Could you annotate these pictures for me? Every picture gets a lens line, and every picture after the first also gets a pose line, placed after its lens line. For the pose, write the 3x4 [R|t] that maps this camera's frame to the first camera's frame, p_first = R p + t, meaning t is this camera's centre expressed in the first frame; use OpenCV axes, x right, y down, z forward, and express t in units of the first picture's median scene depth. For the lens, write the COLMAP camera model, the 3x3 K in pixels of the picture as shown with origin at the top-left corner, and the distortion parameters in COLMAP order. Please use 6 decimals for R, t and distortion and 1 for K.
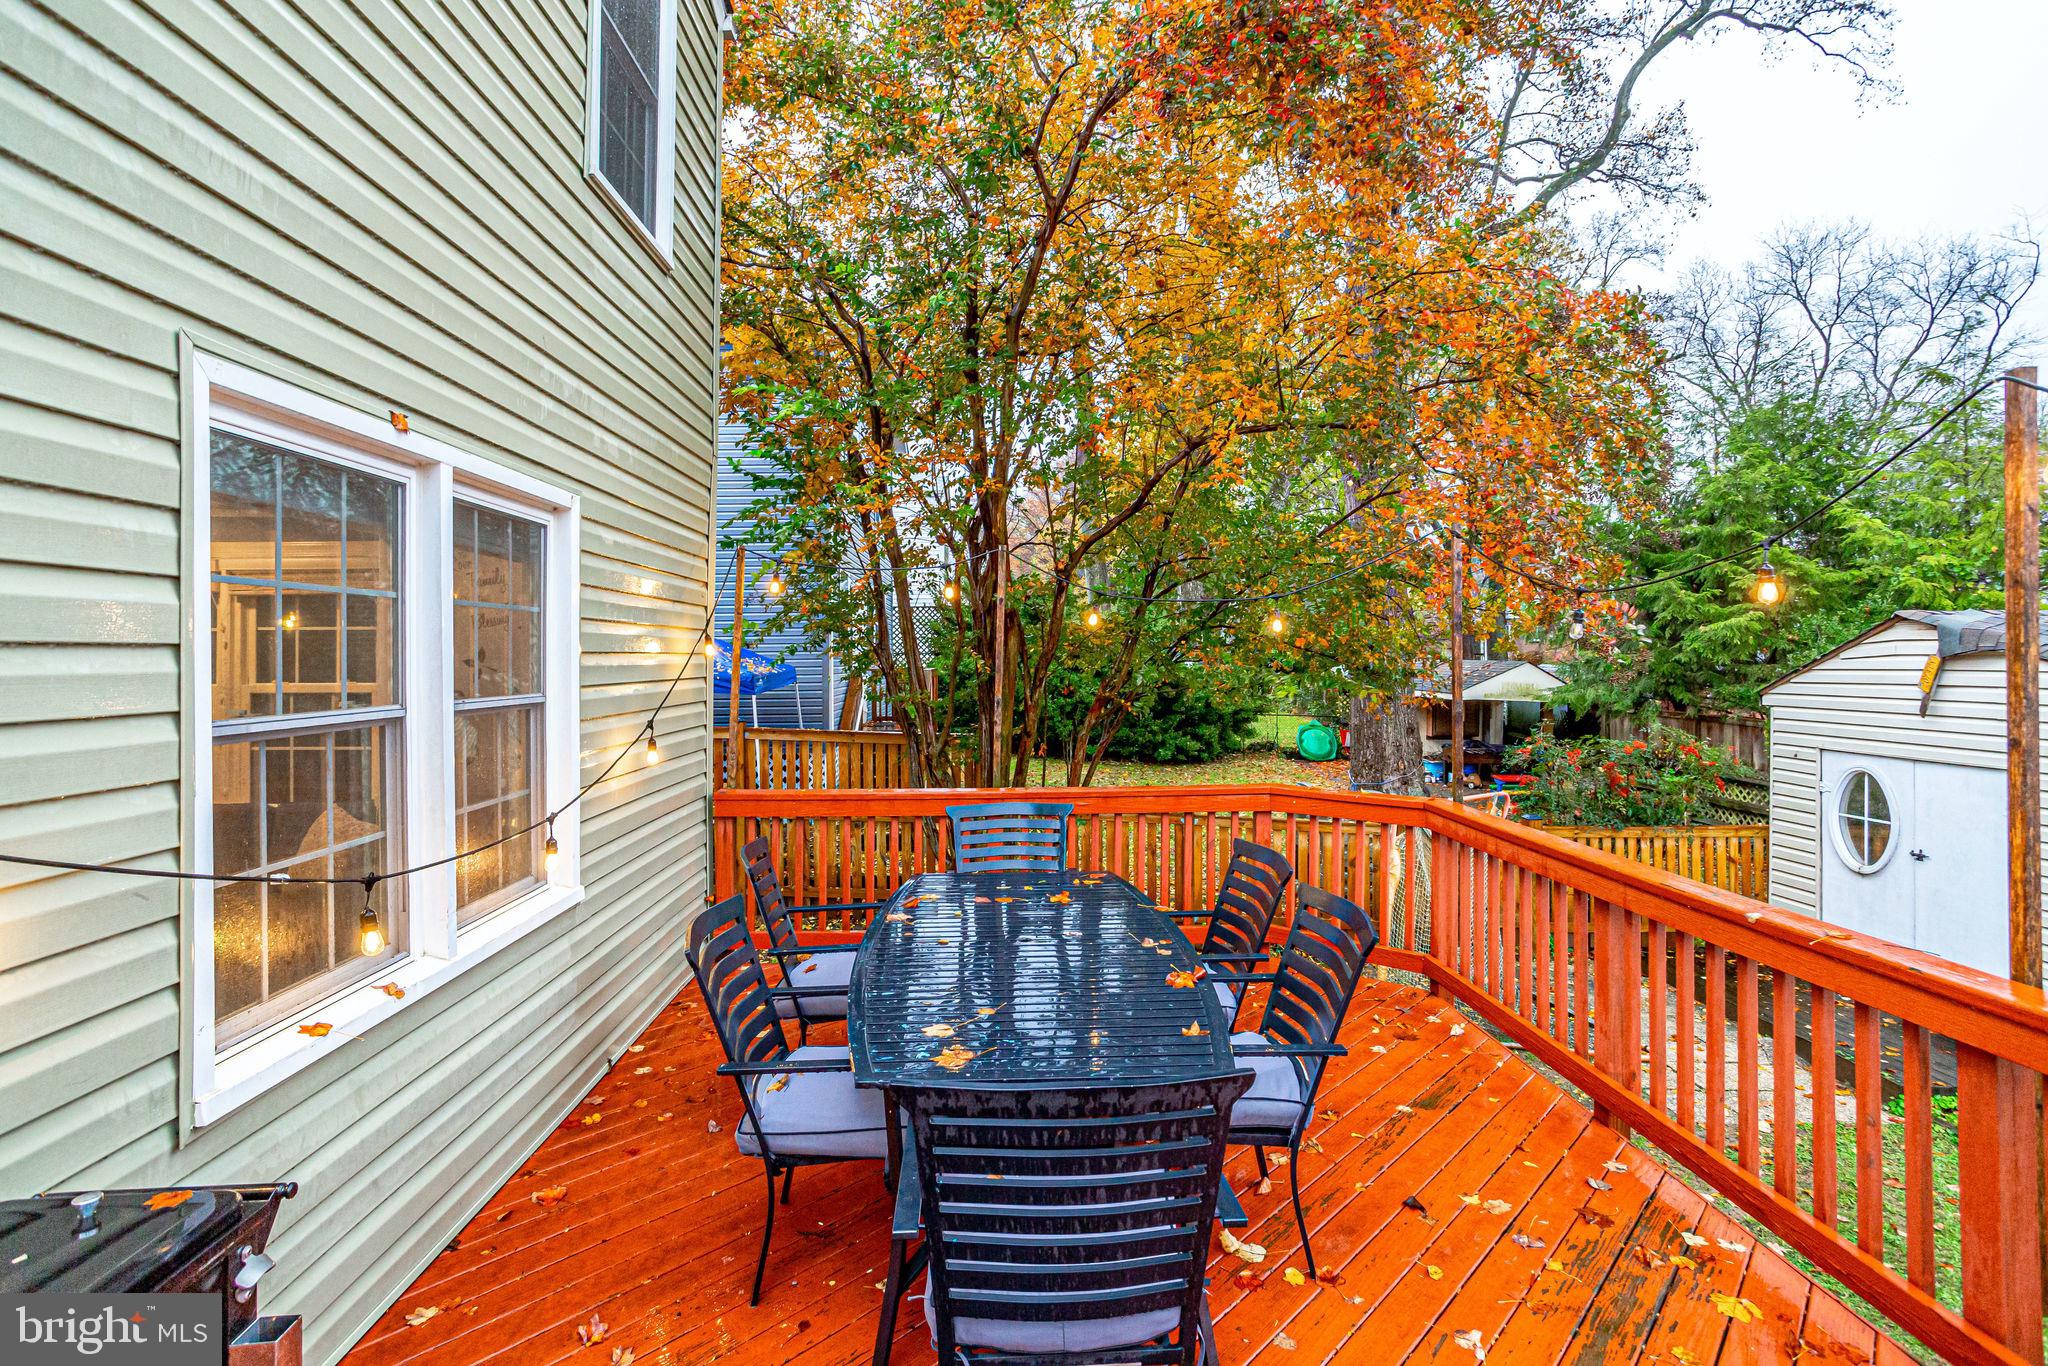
lens RADIAL K [[1017.5, 0, 1024.3], [0, 1017.5, 690.7], [0, 0, 1]] dist [-0.064206, 0.045890]
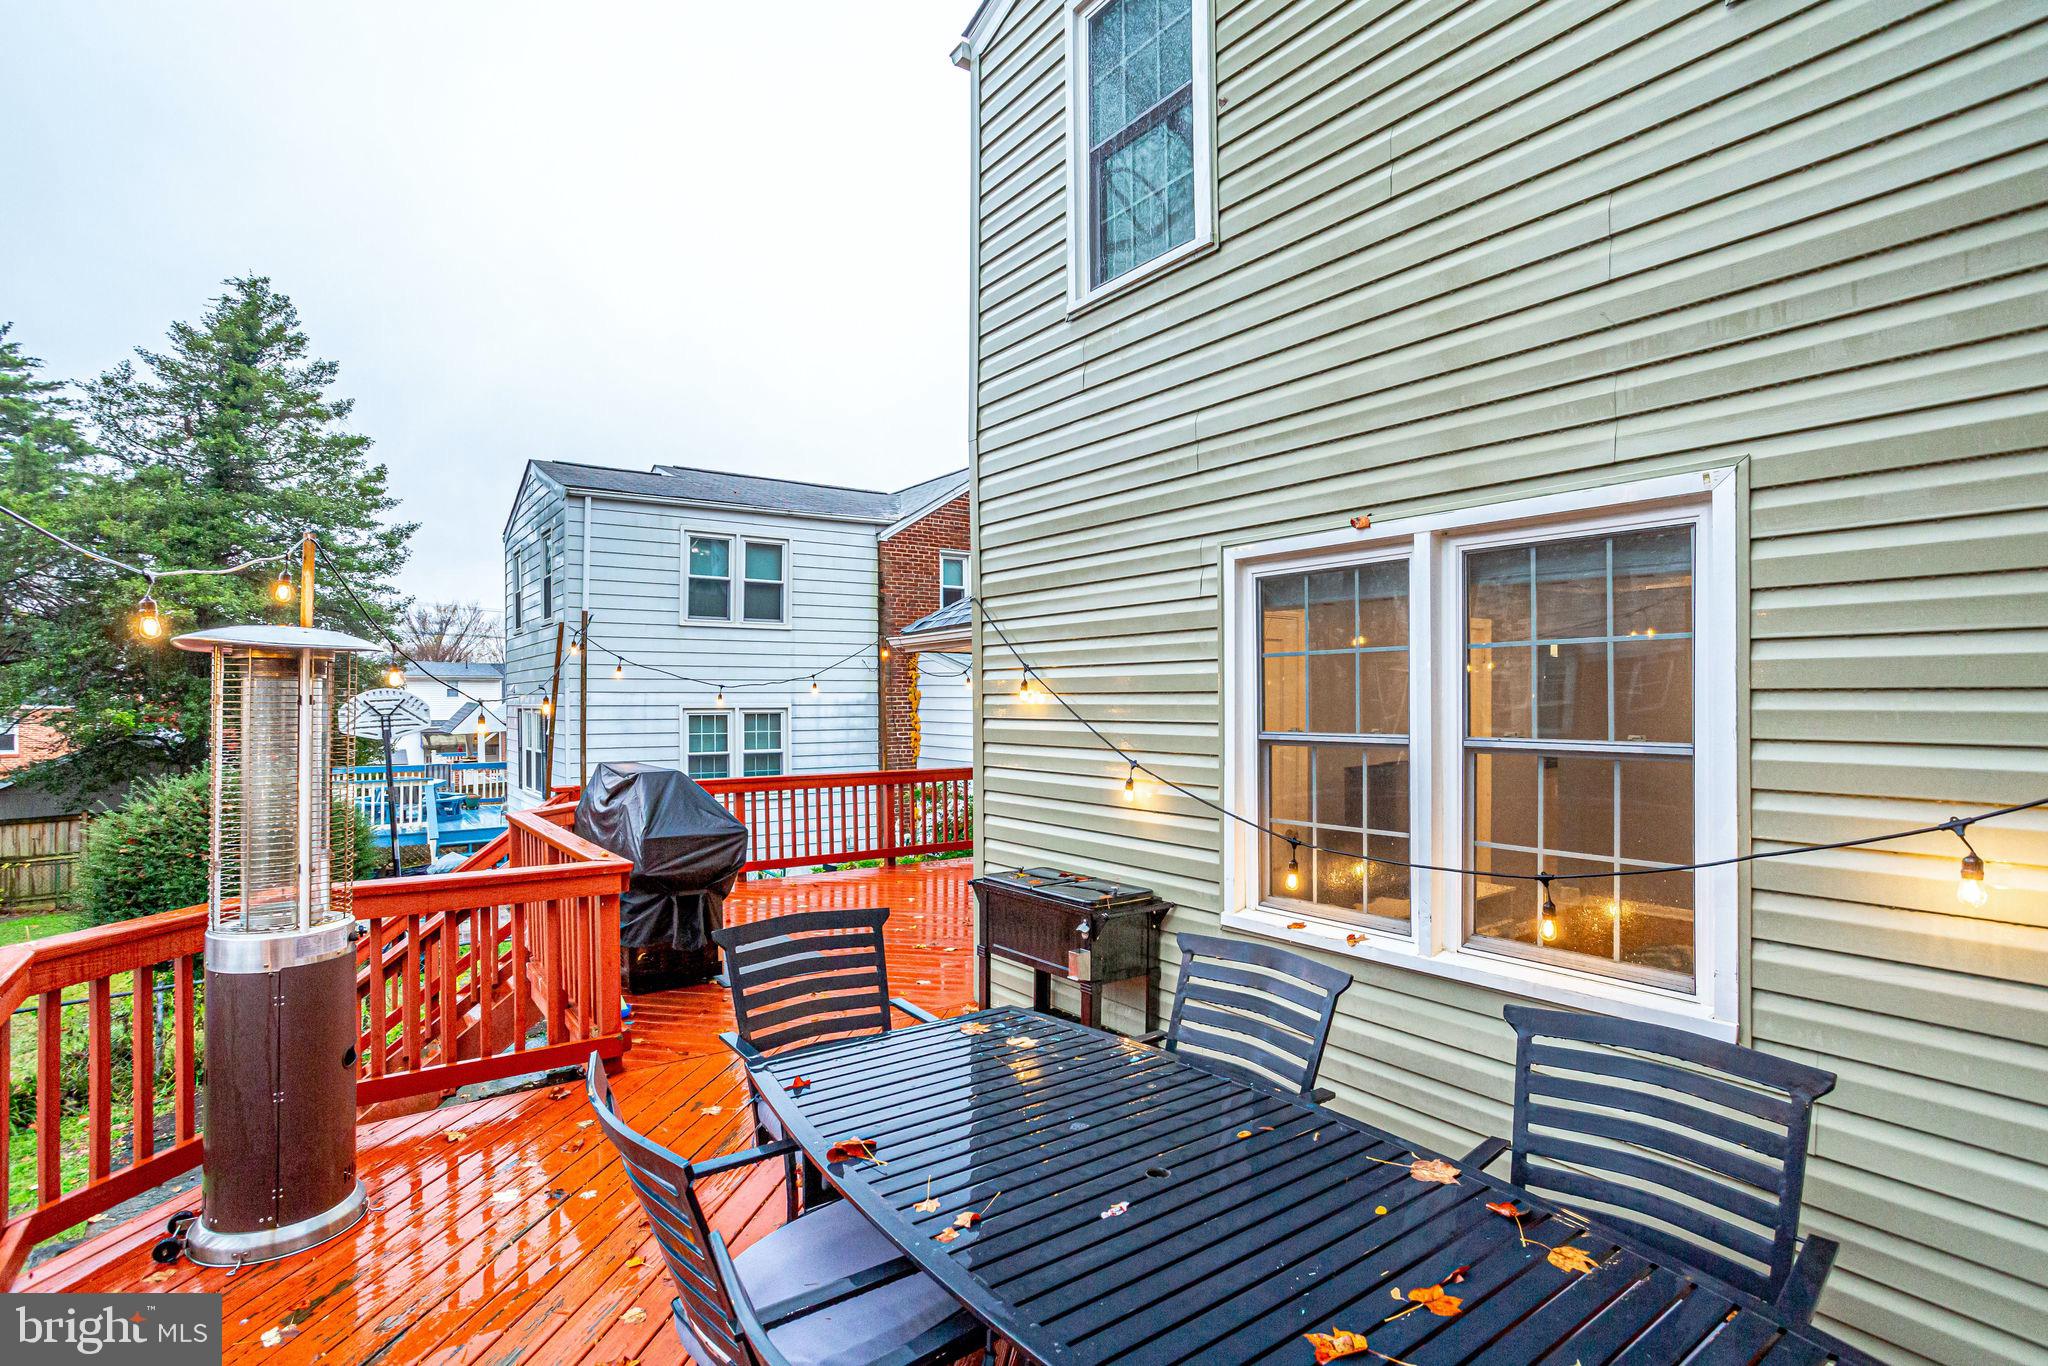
lens RADIAL K [[1017.5, 0, 1024.3], [0, 1017.5, 690.7], [0, 0, 1]] dist [-0.064206, 0.045890]
pose [[-0.825512, -0.001083, -0.564384, 0.256529], [-0.013229, 0.999761, 0.017431, -0.032144], [0.564230, 0.021856, -0.825328, 0.951830]]
